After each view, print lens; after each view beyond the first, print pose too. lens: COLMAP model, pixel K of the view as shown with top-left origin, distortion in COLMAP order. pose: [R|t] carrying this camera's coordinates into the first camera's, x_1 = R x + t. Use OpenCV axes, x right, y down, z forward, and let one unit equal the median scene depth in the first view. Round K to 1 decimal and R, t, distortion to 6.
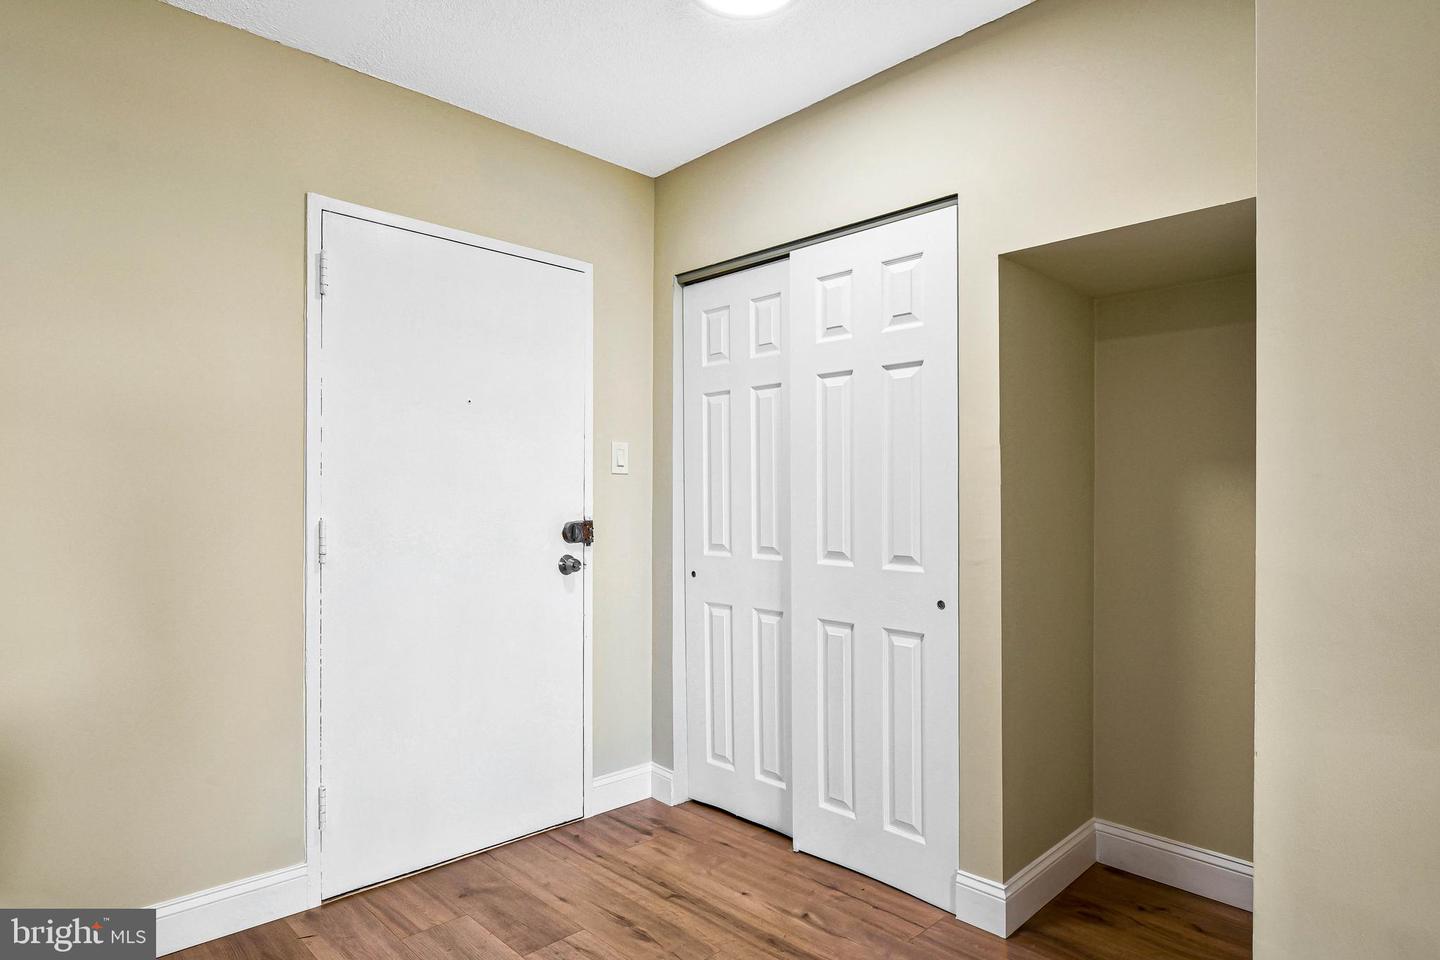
lens RADIAL K [[786.8, 0, 706.6], [0, 786.8, 507.1], [0, 0, 1]] dist [-0.001517, -0.002769]
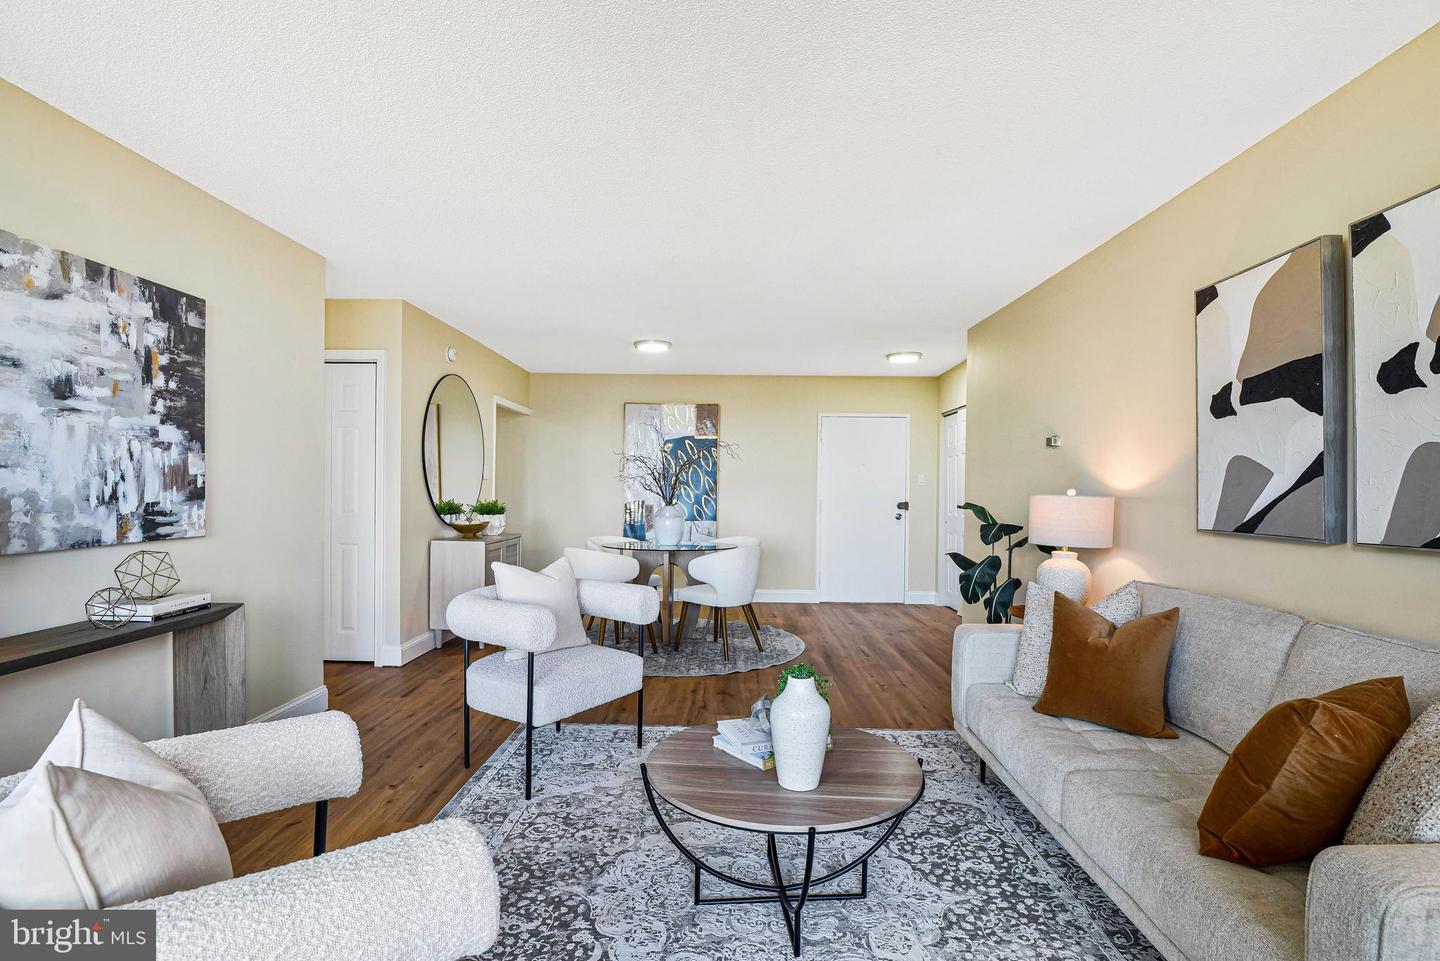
lens RADIAL K [[720.4, 0, 719.9], [0, 720.4, 490.3], [0, 0, 1]] dist [-0.026132, 0.002124]
pose [[0.713345, 0.002100, -0.700809, 1.393791], [-0.009844, 0.999927, -0.007024, -0.000563], [0.700743, 0.011910, 0.713314, -1.582495]]
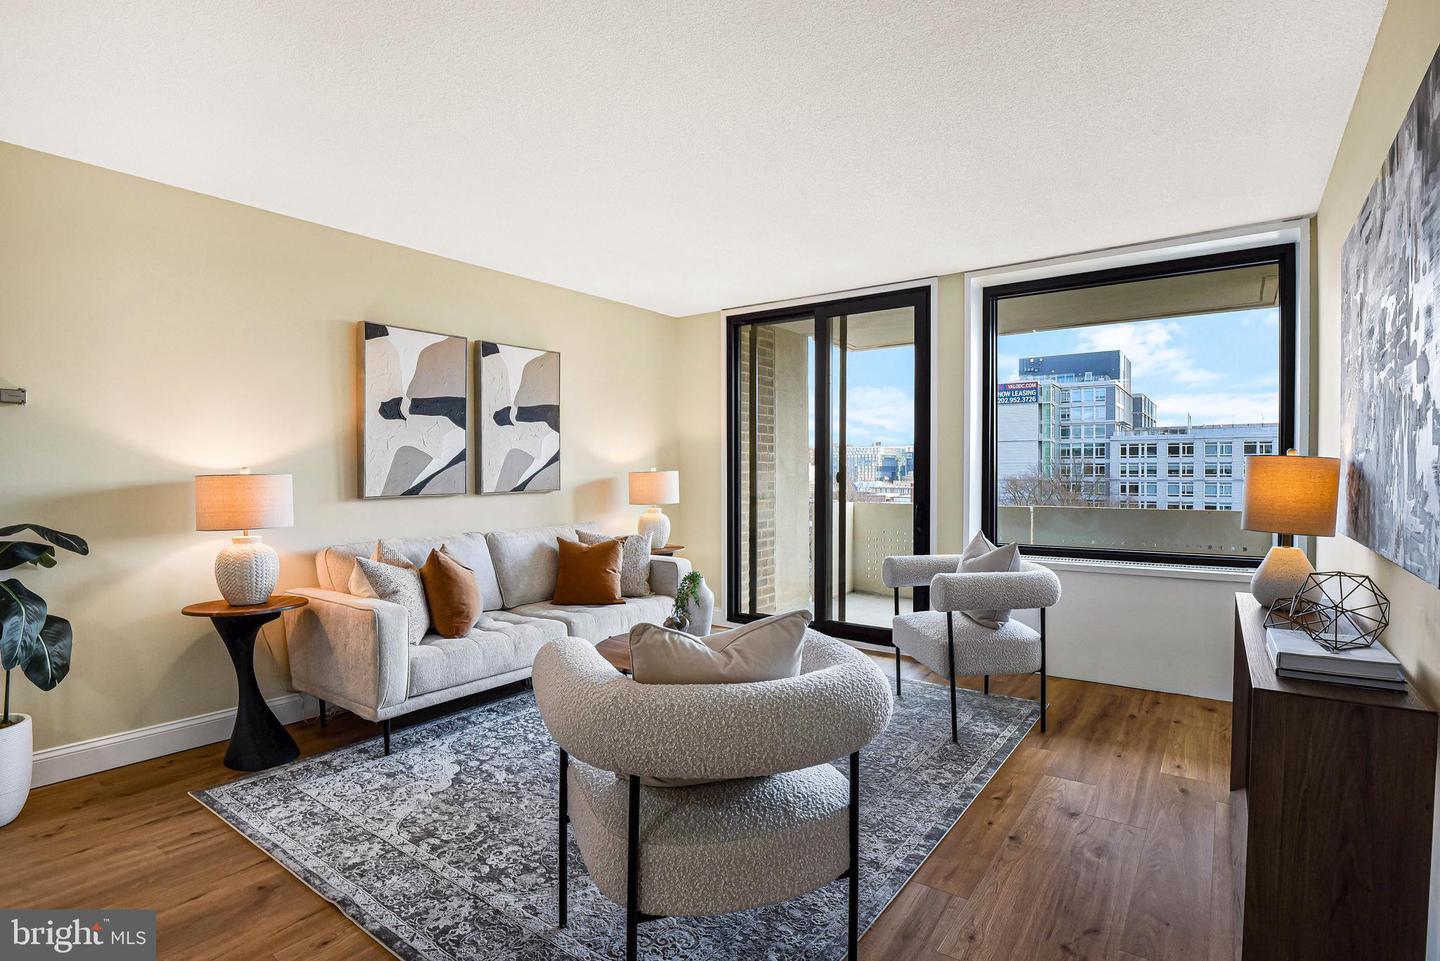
lens RADIAL K [[720.4, 0, 714.1], [0, 720.4, 473.9], [0, 0, 1]] dist [-0.026132, 0.002124]
pose [[-0.175459, -0.011191, 0.984423, -0.413570], [0.009256, 0.999872, 0.013017, -0.016276], [-0.984443, 0.011396, -0.175333, -0.761083]]
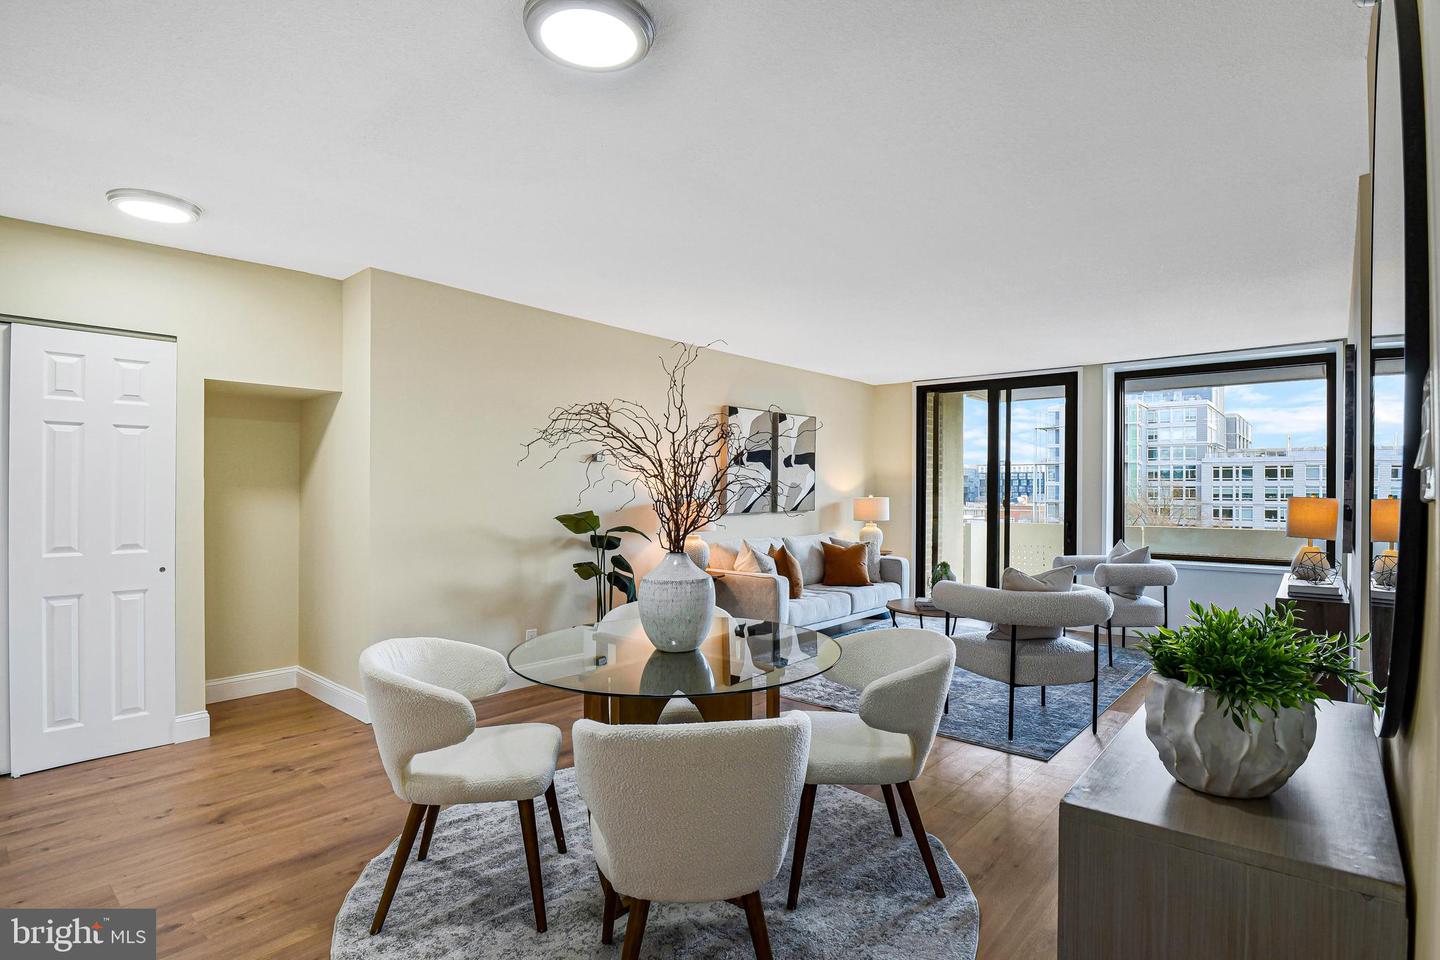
lens RADIAL K [[727.1, 0, 719.1], [0, 727.1, 485.6], [0, 0, 1]] dist [-0.010804, -0.004341]
pose [[-0.094360, -0.002103, 0.995536, -1.240864], [0.001847, 0.999996, 0.002287, -0.055101], [-0.995536, 0.002054, -0.094355, -0.062483]]
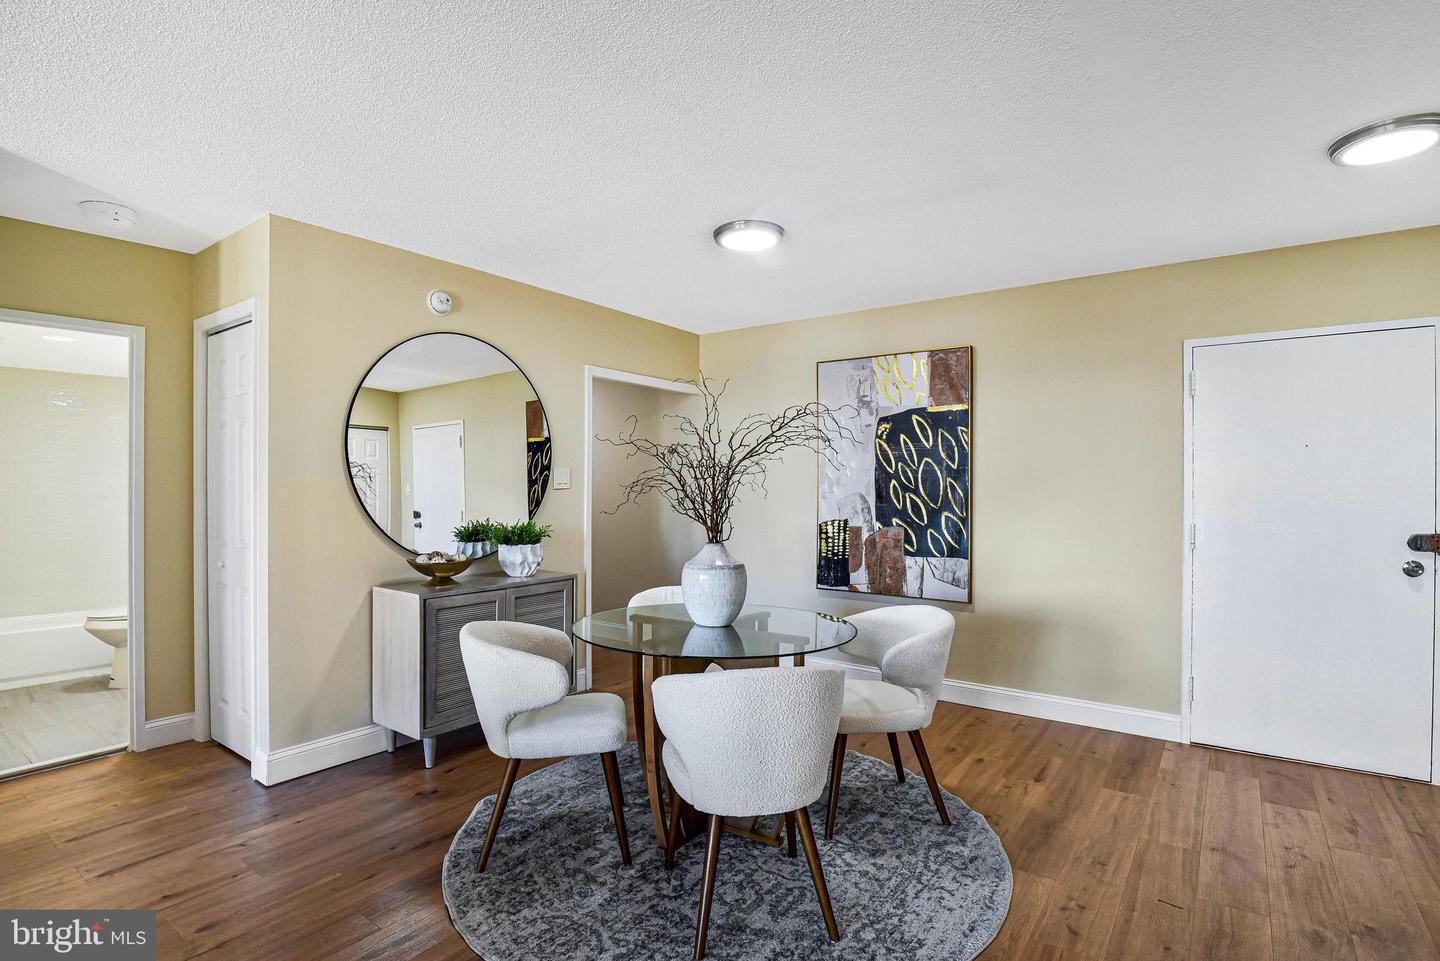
lens RADIAL K [[720.4, 0, 714.4], [0, 720.4, 480.7], [0, 0, 1]] dist [-0.026132, 0.002124]
pose [[0.175792, -0.012831, -0.984344, 0.790971], [-0.006814, 0.999875, -0.014251, -0.045959], [0.984404, 0.009213, 0.175683, -0.290836]]
